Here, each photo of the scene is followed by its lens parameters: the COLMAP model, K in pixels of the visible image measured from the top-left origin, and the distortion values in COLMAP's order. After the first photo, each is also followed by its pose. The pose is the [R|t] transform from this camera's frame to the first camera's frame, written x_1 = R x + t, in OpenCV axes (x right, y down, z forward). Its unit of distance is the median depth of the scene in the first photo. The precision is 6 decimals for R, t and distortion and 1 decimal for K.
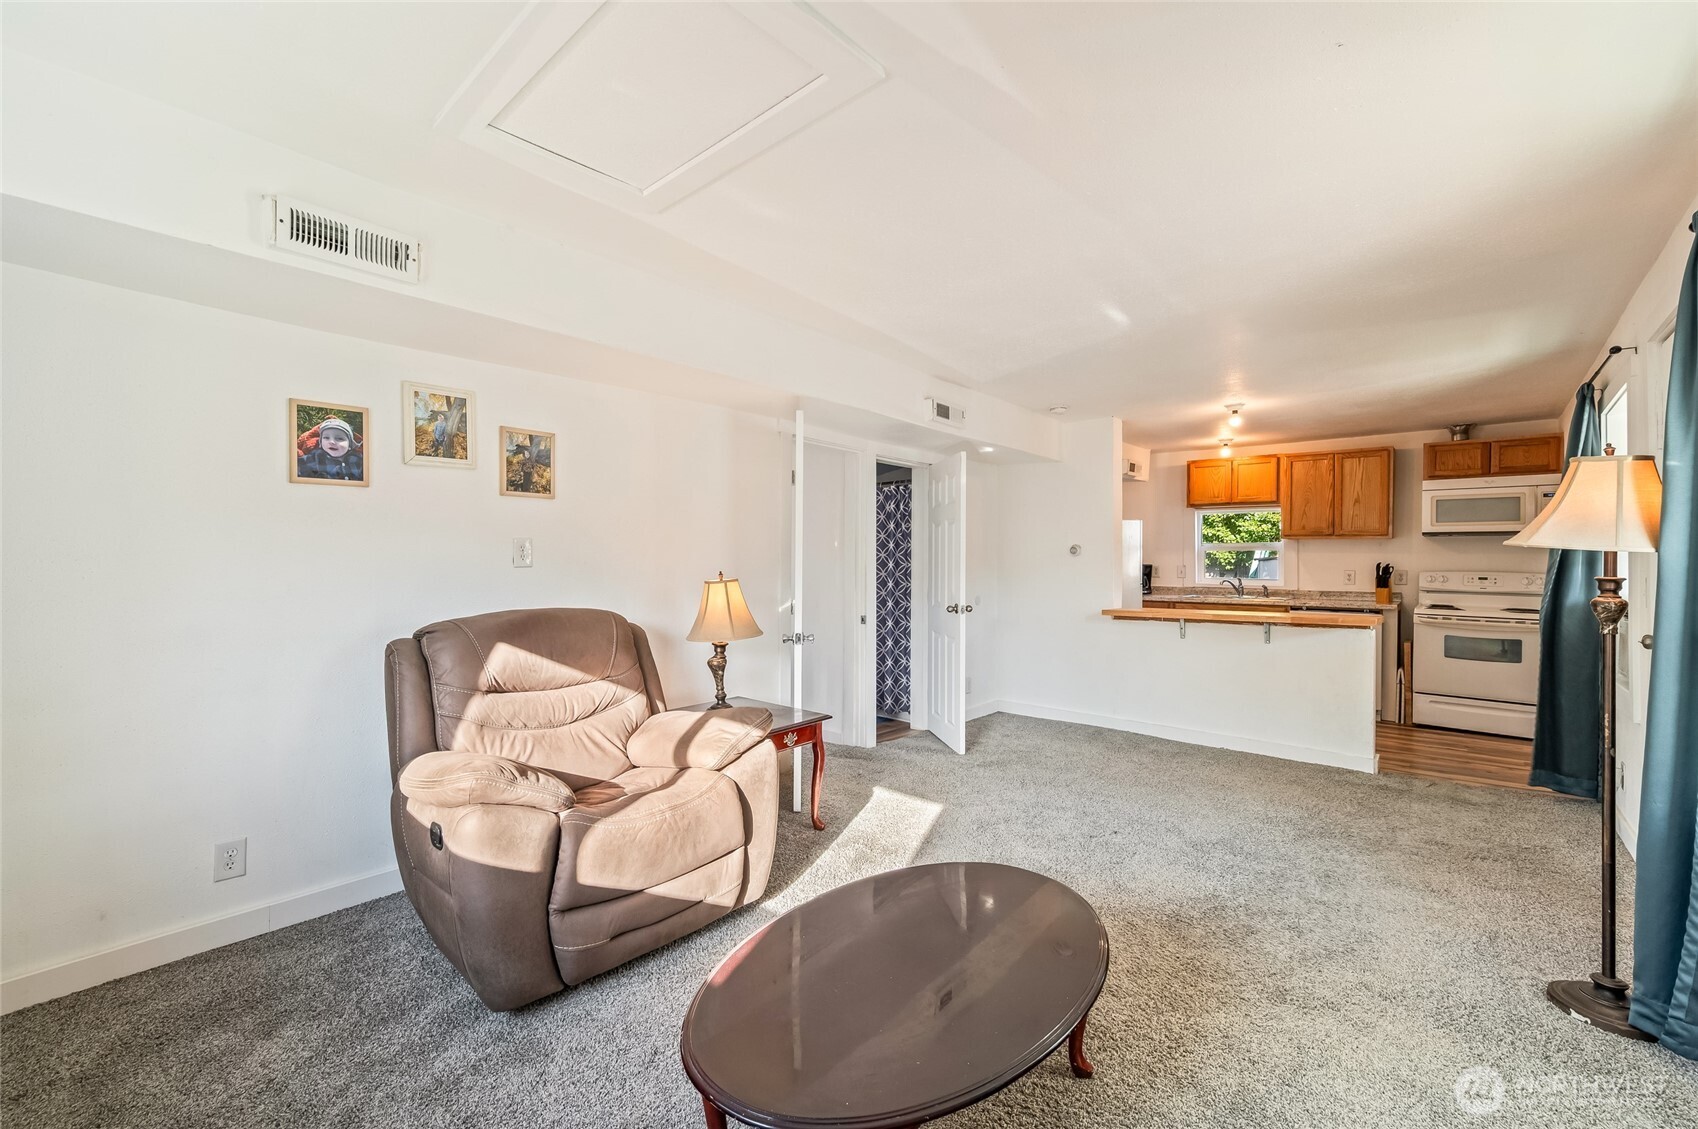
lens RADIAL K [[660.7, 0, 842.2], [0, 660.7, 559.9], [0, 0, 1]] dist [0.002333, 0.000168]
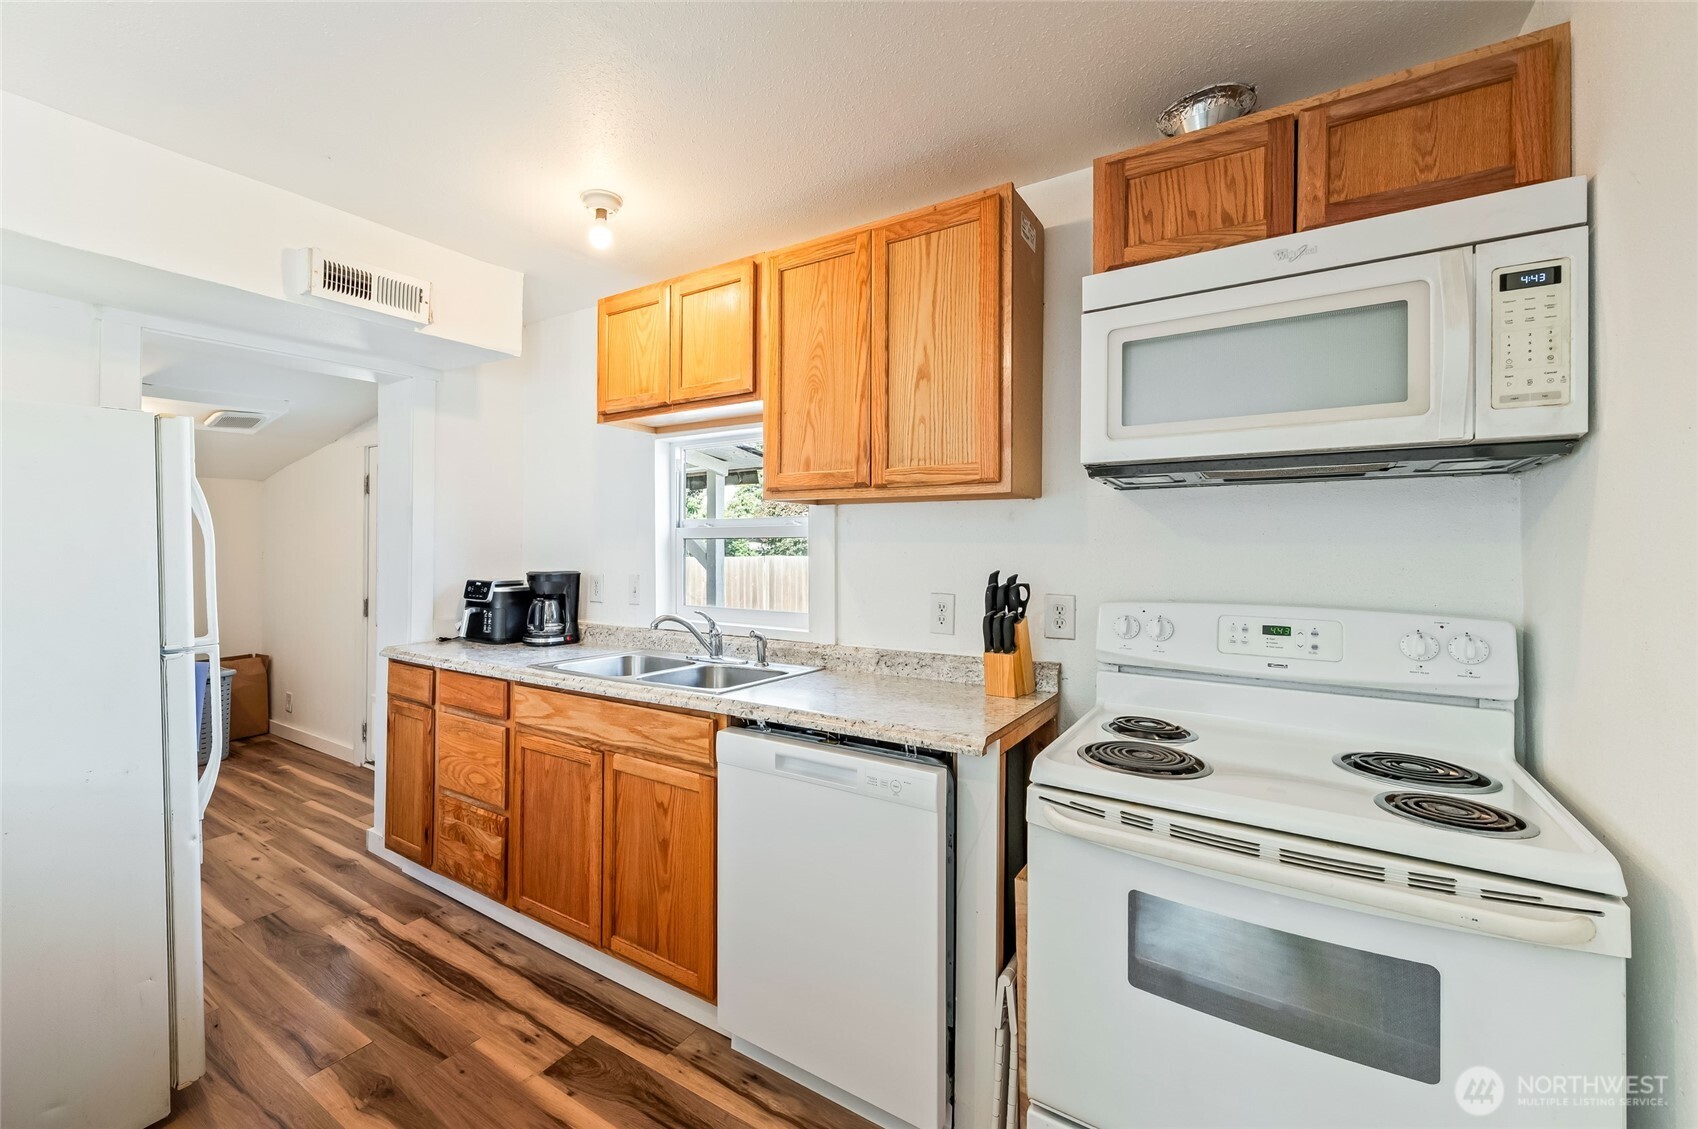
lens RADIAL K [[714.8, 0, 786.5], [0, 714.8, 551.9], [0, 0, 1]] dist [-0.000809, 0.000007]
pose [[0.988303, -0.000717, 0.152499, 0.693424], [0.001669, 0.999980, -0.006114, -0.003622], [-0.152492, 0.006297, 0.988285, 0.708880]]
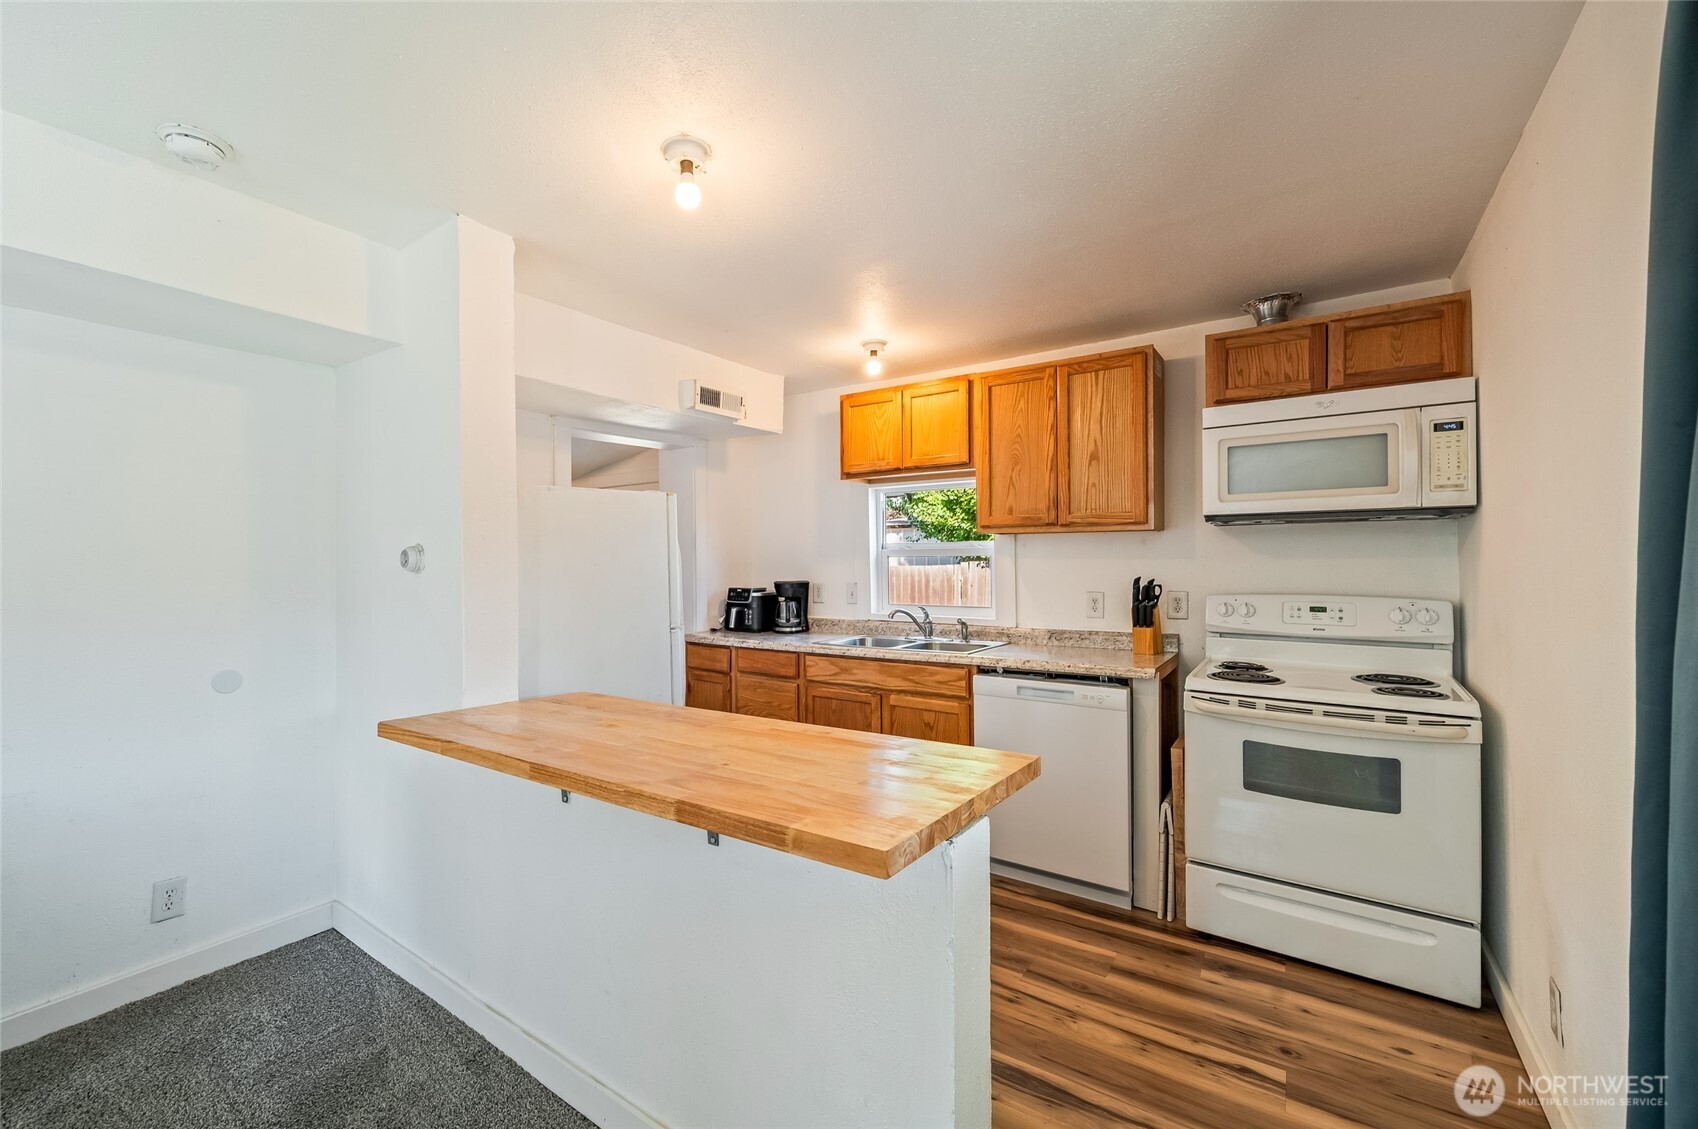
lens RADIAL K [[691.6, 0, 802.6], [0, 691.6, 562.7], [0, 0, 1]] dist [0.000387, 0.000036]
pose [[0.992421, -0.012752, 0.122221, 0.512047], [0.013483, 0.999896, -0.005159, -0.008407], [-0.122143, 0.006768, 0.992489, 0.523223]]
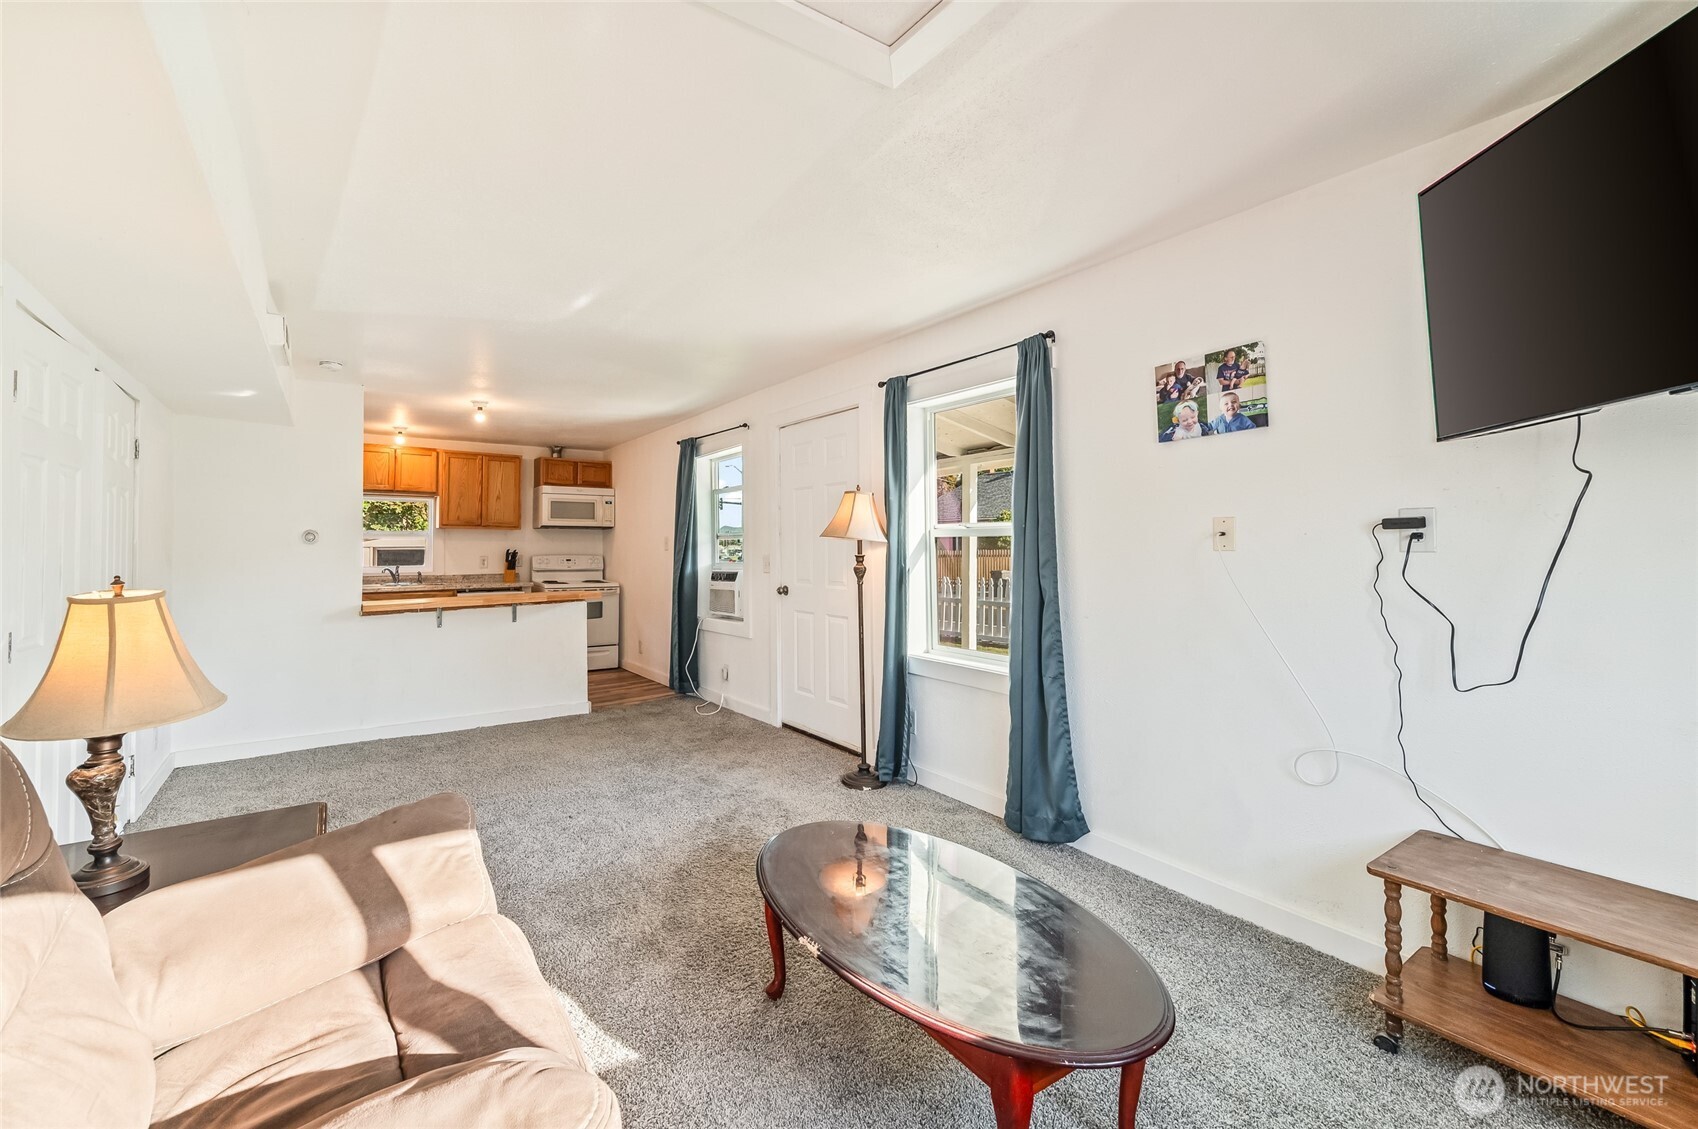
lens RADIAL K [[696.1, 0, 708.9], [0, 696.1, 530.5], [0, 0, 1]] dist [-0.000304, 0.000001]
pose [[0.316272, 0.017679, 0.948504, -0.300607], [0.005977, 0.999769, -0.020628, -0.001742], [-0.948650, 0.012193, 0.316093, 0.257200]]
